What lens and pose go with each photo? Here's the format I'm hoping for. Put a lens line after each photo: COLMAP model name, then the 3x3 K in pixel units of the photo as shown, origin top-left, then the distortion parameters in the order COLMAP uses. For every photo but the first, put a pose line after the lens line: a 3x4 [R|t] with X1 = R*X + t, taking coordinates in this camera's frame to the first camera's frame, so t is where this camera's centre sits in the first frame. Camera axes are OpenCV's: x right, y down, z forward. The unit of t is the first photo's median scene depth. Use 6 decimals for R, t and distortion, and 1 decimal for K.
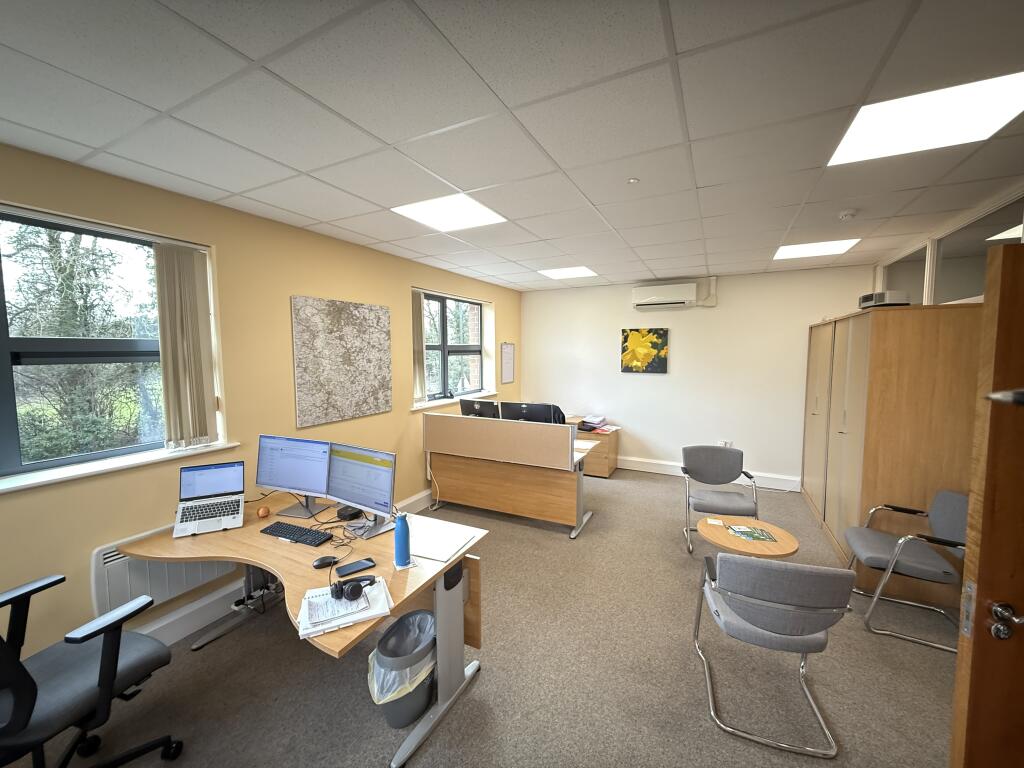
lens RADIAL K [[409.7, 0, 508.5], [0, 409.7, 382.9], [0, 0, 1]] dist [0.000665, 0.000083]
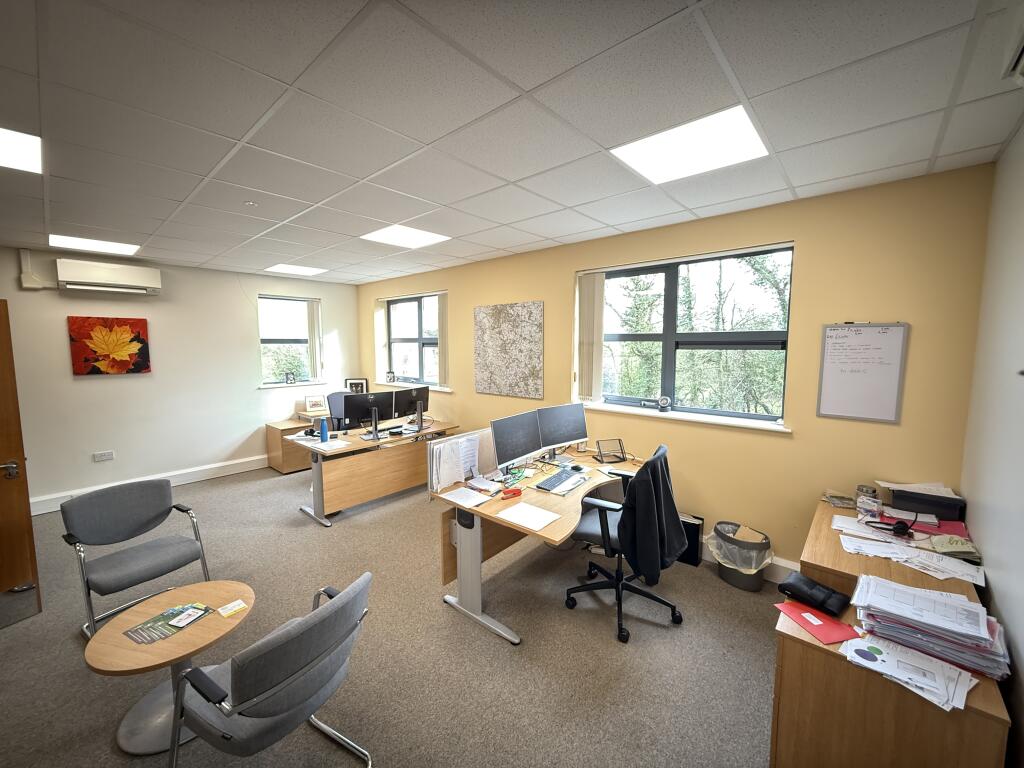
lens RADIAL K [[409.7, 0, 508.1], [0, 409.7, 381.4], [0, 0, 1]] dist [0.000665, 0.000083]
pose [[-0.244650, 0.099057, -0.964538, 0.780924], [-0.069391, 0.990428, 0.119316, -0.101566], [0.967125, 0.096121, -0.235435, 1.209592]]
